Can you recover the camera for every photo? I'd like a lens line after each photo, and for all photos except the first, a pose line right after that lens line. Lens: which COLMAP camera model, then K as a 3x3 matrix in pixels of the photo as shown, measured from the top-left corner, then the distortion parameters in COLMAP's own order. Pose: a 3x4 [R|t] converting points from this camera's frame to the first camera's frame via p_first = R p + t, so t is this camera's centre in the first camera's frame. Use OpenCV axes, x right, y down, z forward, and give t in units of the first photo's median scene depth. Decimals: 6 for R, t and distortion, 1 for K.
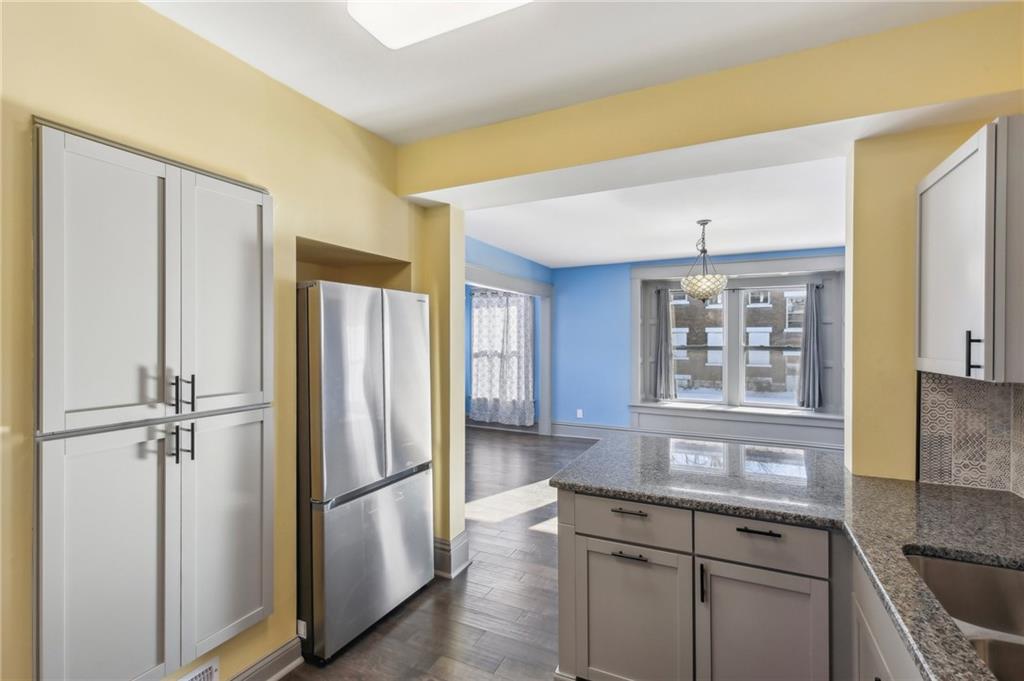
lens RADIAL K [[470.9, 0, 511.5], [0, 470.9, 341.6], [0, 0, 1]] dist [0.019635, -0.006205]
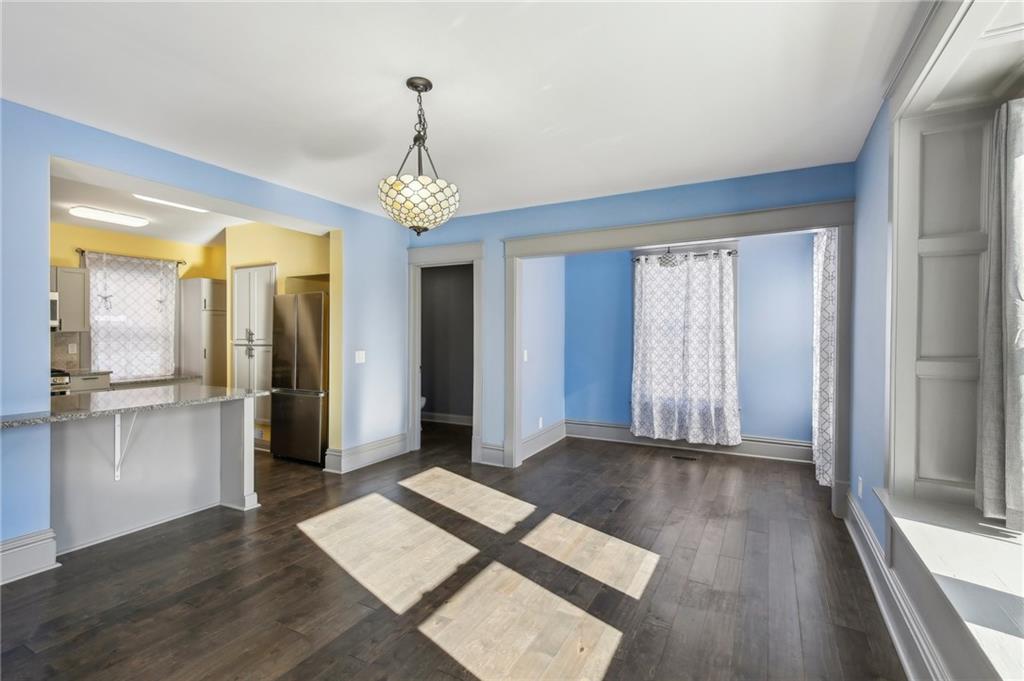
lens RADIAL K [[470.9, 0, 512.2], [0, 470.9, 333.8], [0, 0, 1]] dist [0.019635, -0.006205]
pose [[-0.044390, -0.003028, -0.999010, 0.566618], [-0.008046, 0.999964, -0.002673, 0.018220], [0.998982, 0.007919, -0.044413, 0.678092]]
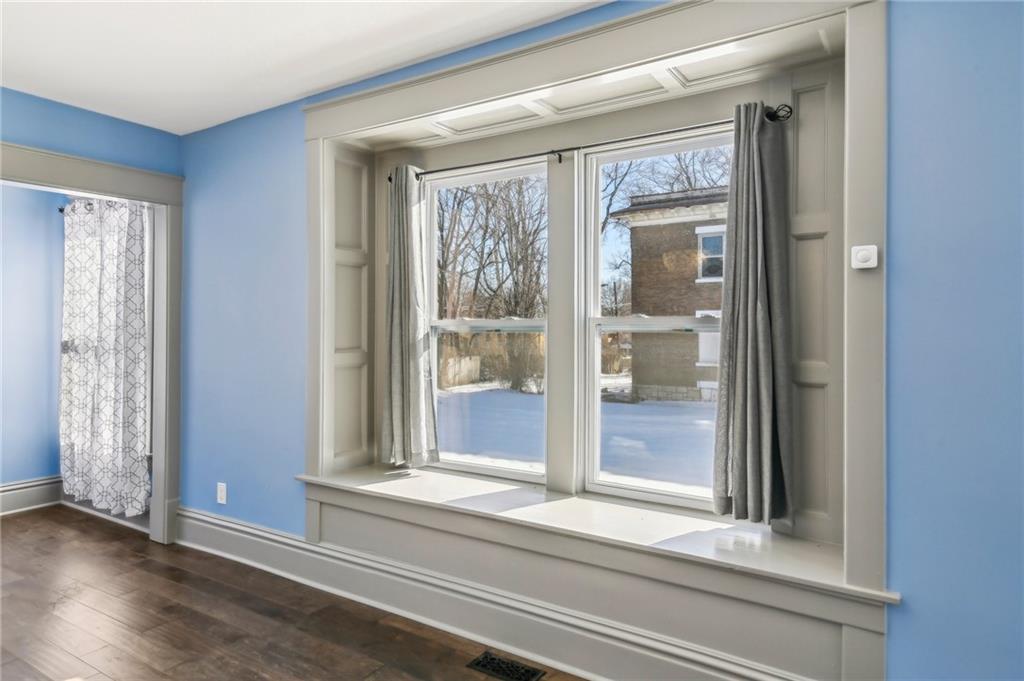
lens RADIAL K [[615.5, 0, 507.3], [0, 615.5, 325.6], [0, 0, 1]] dist [0.029446, -0.012446]
pose [[0.993149, -0.005899, -0.116706, 0.430504], [0.005134, 0.999963, -0.006853, 0.015653], [0.116742, 0.006207, 0.993143, 0.487515]]
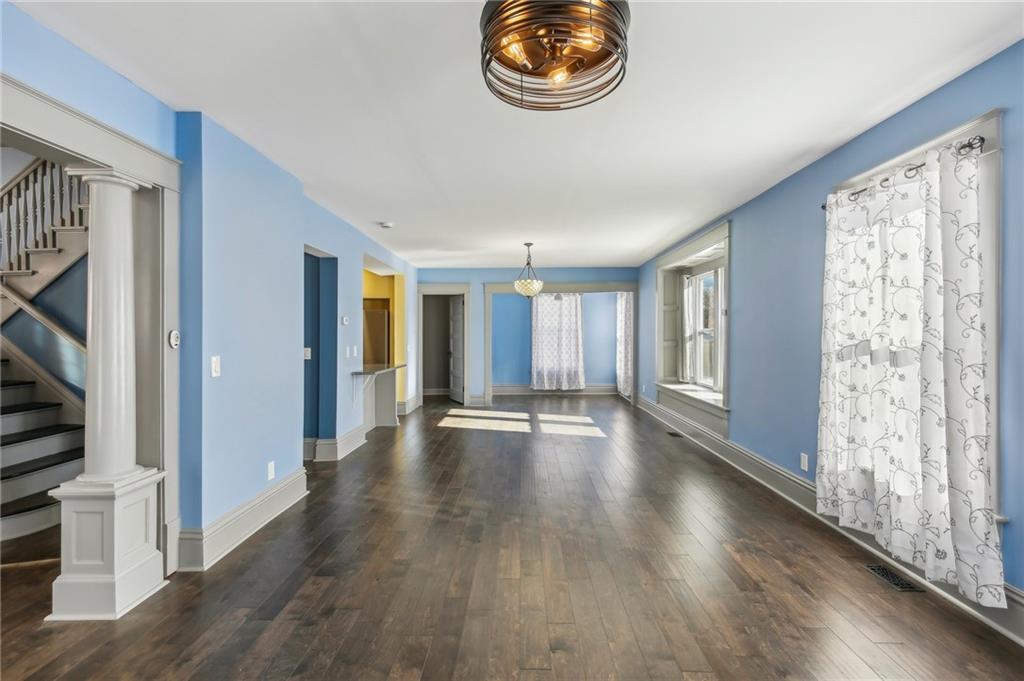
lens RADIAL K [[470.9, 0, 512.7], [0, 470.9, 330.6], [0, 0, 1]] dist [0.019635, -0.006205]
pose [[0.419015, -0.011899, -0.907901, 1.041920], [-0.002634, 0.999894, -0.014320, 0.024355], [0.907975, 0.008392, 0.418939, 0.198383]]
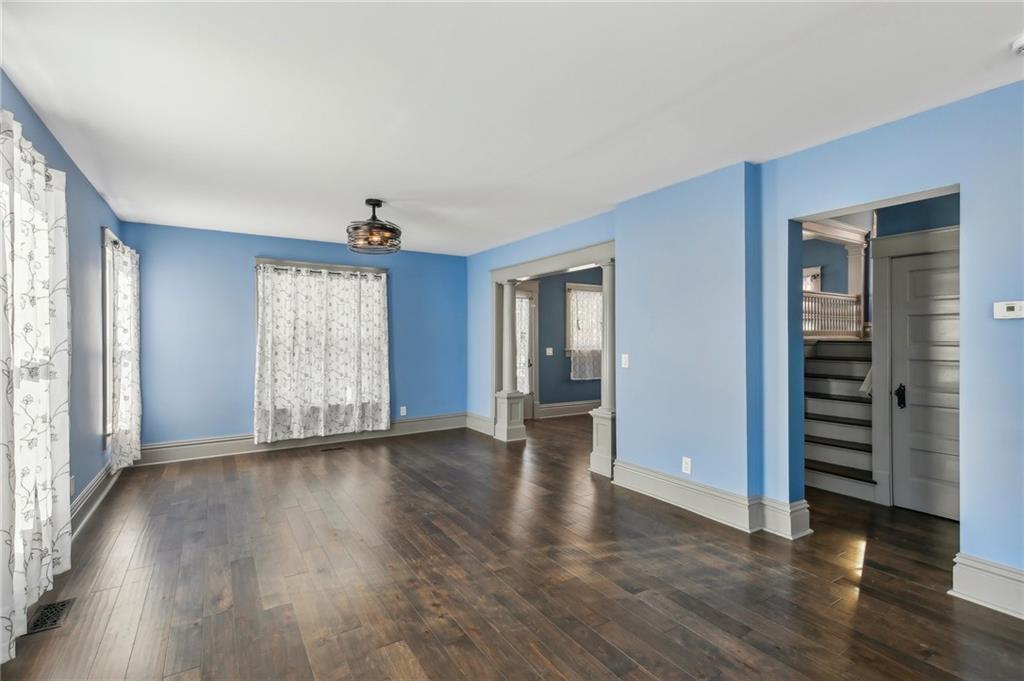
lens RADIAL K [[470.9, 0, 508.7], [0, 470.9, 340.1], [0, 0, 1]] dist [0.019635, -0.006205]
pose [[-0.847987, -0.003603, 0.530005, 0.410416], [0.001881, 0.999950, 0.009807, 0.016403], [-0.530014, 0.009313, -0.847938, 0.708929]]
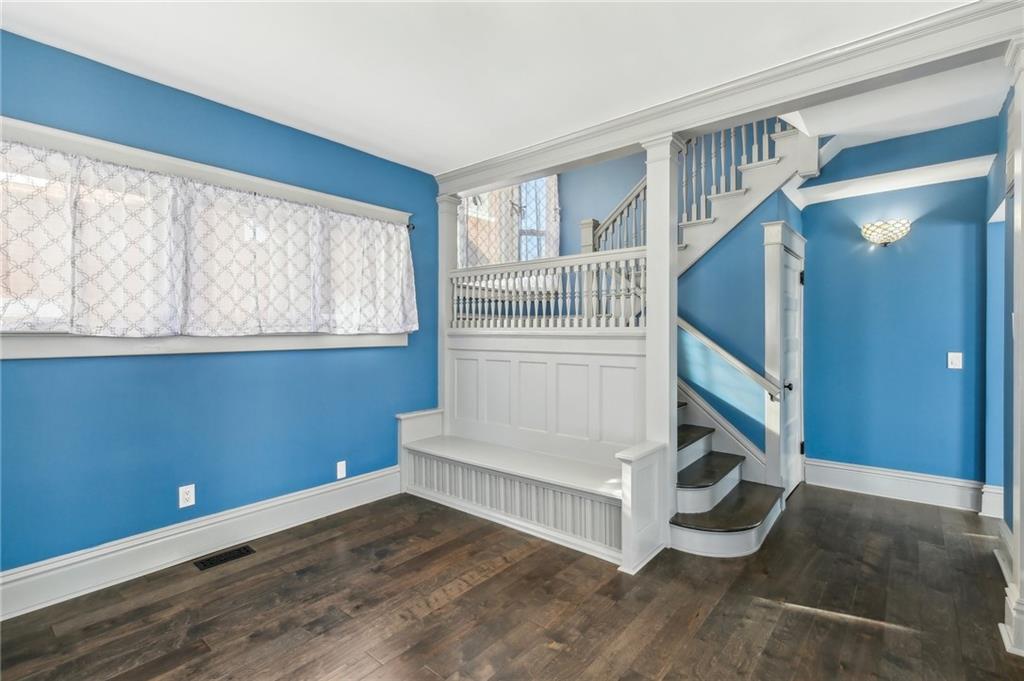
lens RADIAL K [[470.9, 0, 509.4], [0, 470.9, 332.1], [0, 0, 1]] dist [0.019635, -0.006205]
pose [[-0.236505, -0.003151, -0.971625, 0.882780], [-0.008289, 0.999965, -0.001225, 0.023880], [0.971595, 0.007764, -0.236523, -0.121492]]
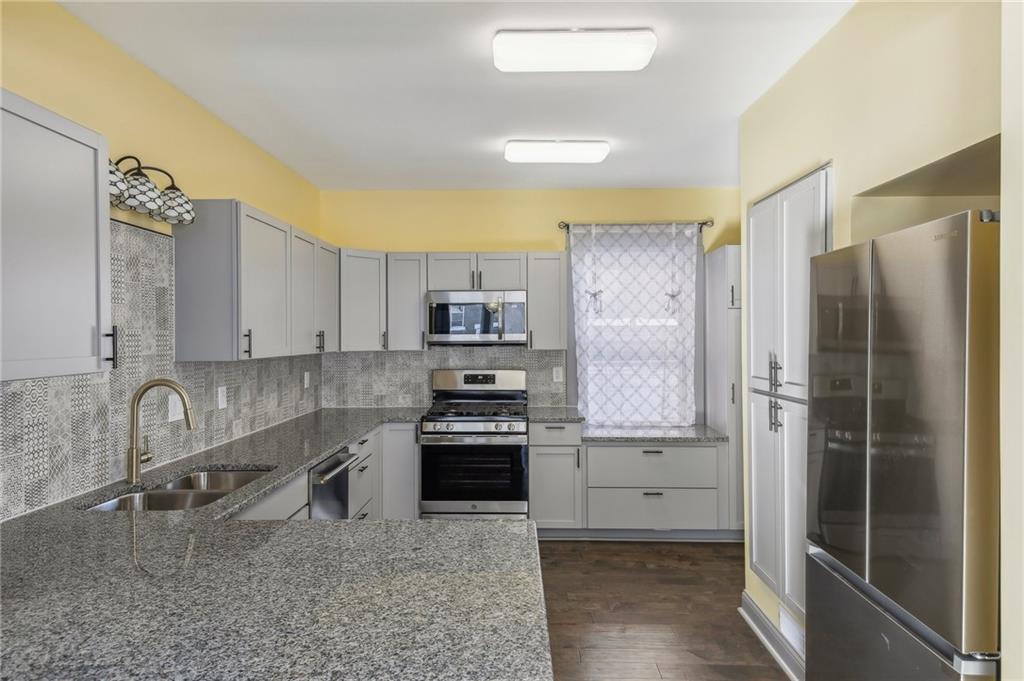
lens RADIAL K [[615.5, 0, 508.6], [0, 615.5, 335.5], [0, 0, 1]] dist [0.029446, -0.012446]
pose [[-0.906924, 0.001626, -0.421291, 0.142727], [-0.001938, 0.999966, 0.008030, -0.001816], [0.421289, 0.008099, -0.906890, 0.504629]]
